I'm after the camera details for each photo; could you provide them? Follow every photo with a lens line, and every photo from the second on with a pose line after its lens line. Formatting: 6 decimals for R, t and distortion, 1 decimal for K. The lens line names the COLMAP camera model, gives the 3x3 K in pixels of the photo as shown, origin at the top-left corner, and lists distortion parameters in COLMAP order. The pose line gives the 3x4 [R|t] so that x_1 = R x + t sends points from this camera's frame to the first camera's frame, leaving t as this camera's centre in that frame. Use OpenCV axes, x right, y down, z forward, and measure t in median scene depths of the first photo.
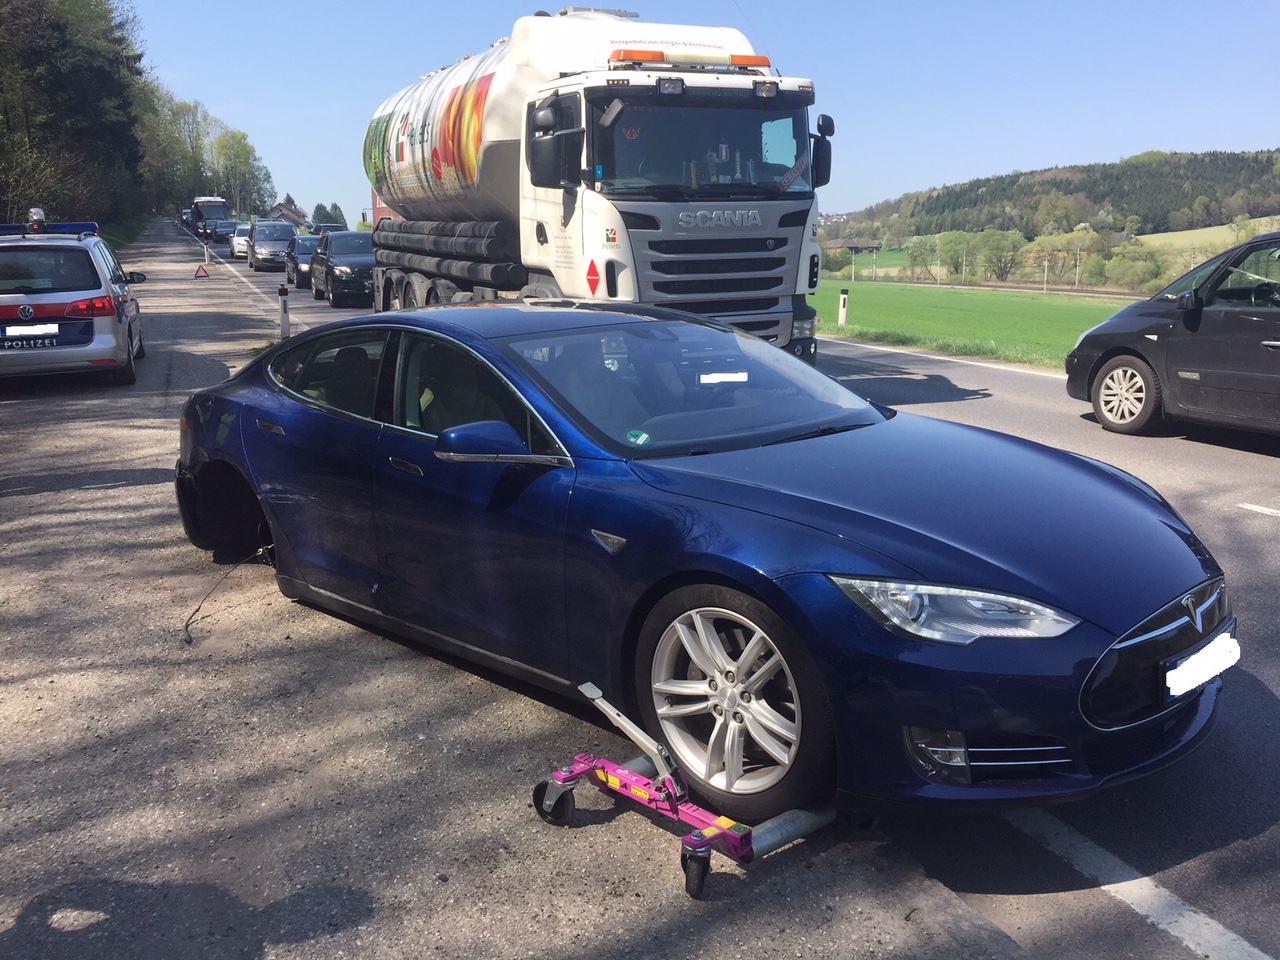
lens RADIAL K [[1029.0, 0, 640.0], [0, 1029.0, 480.0], [0, 0, 1]] dist [0.083241, -0.208274]
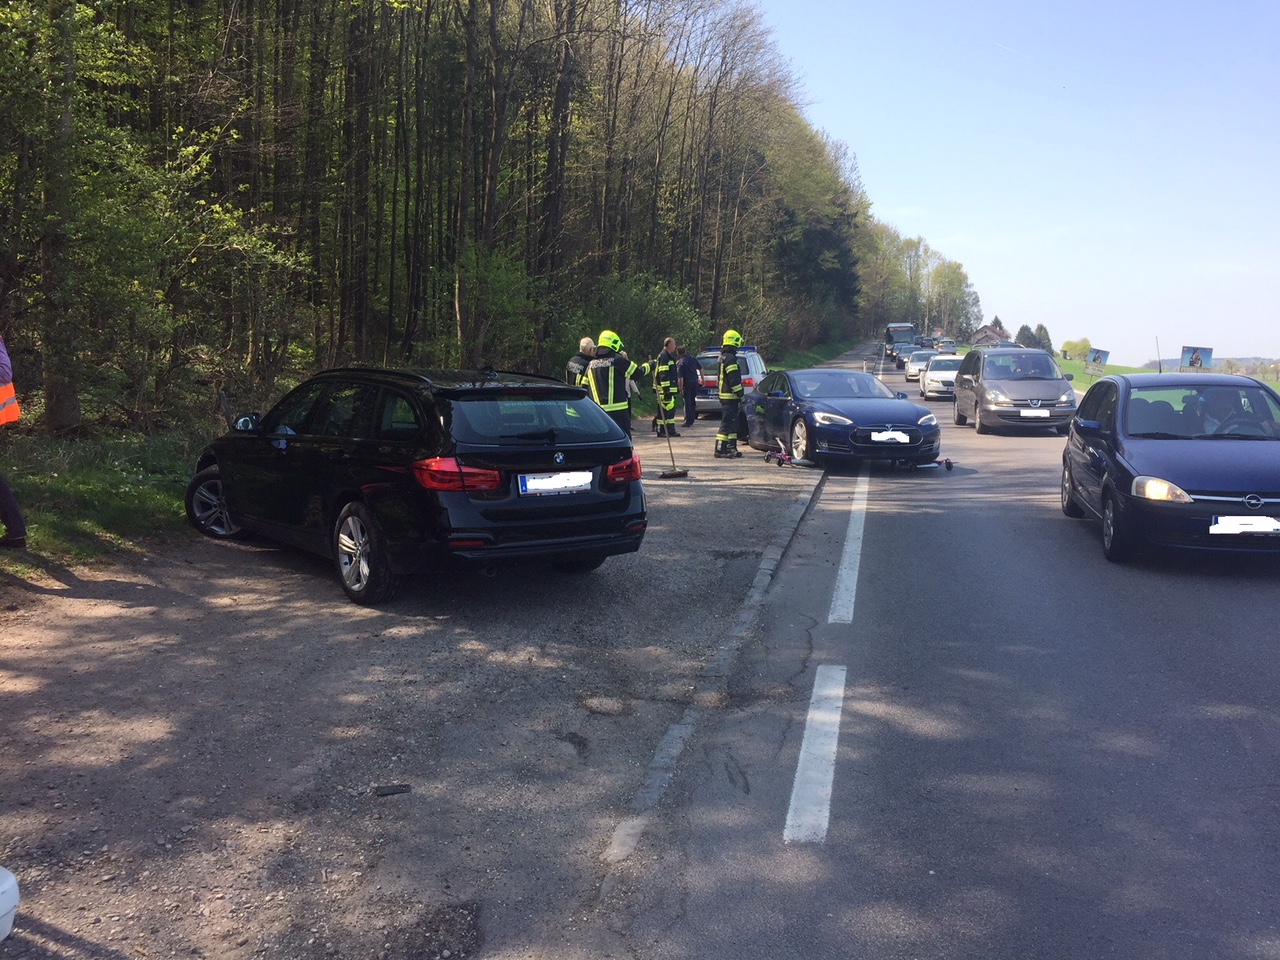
lens RADIAL K [[1029.0, 0, 640.0], [0, 1029.0, 480.0], [0, 0, 1]] dist [0.083241, -0.208274]
pose [[0.794839, 0.080036, -0.601519, 0.868051], [-0.146607, 0.987227, -0.062367, 0.302179], [0.588844, 0.137759, 0.796420, -1.245150]]
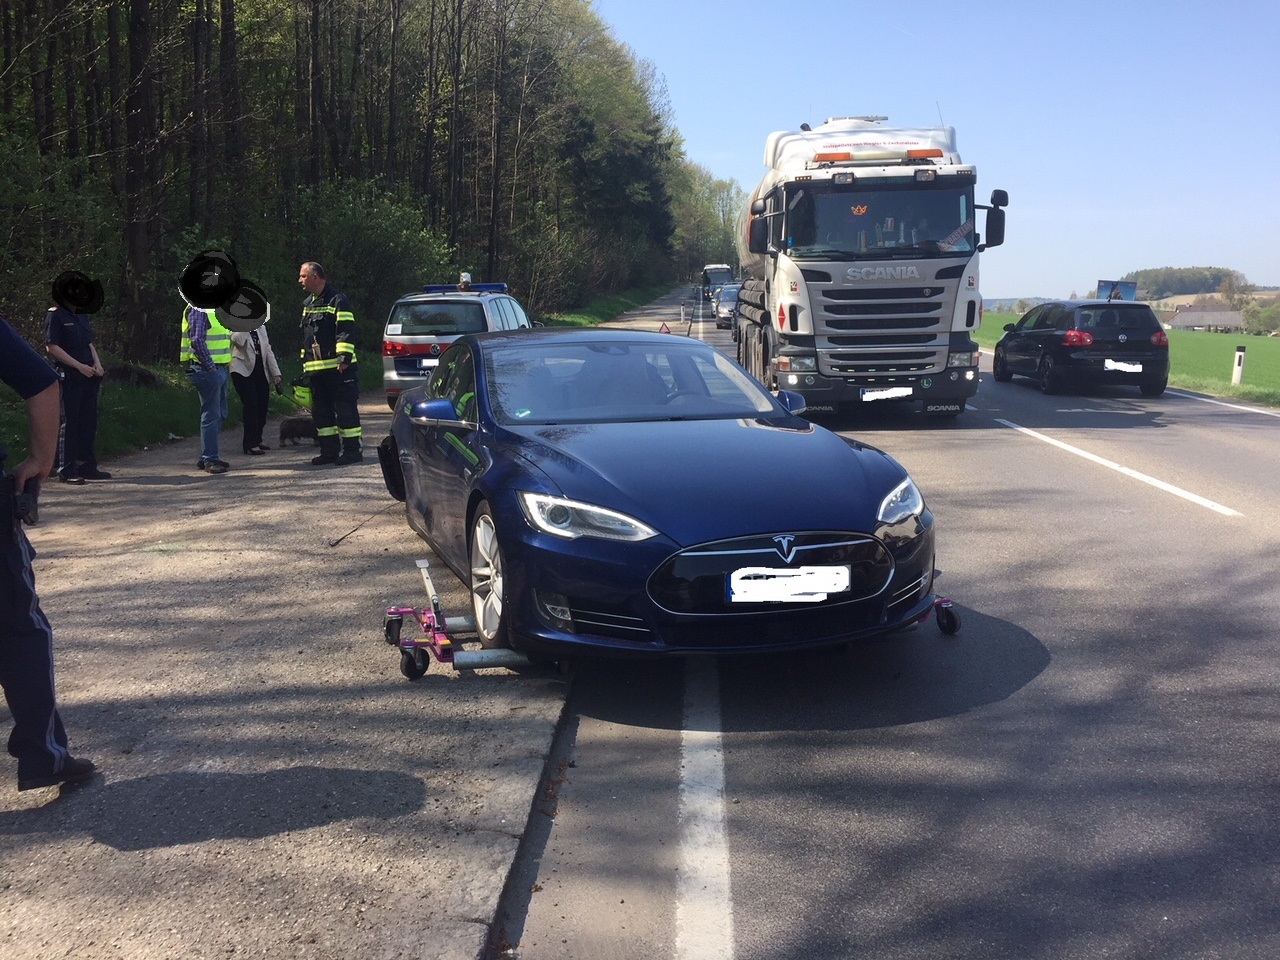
lens RADIAL K [[1029.0, 0, 640.0], [0, 1029.0, 480.0], [0, 0, 1]] dist [0.083241, -0.208274]
pose [[0.887709, 0.076813, -0.453951, 0.396928], [-0.103064, 0.994116, -0.033329, 0.080529], [0.448720, 0.076372, 0.890403, -0.277965]]
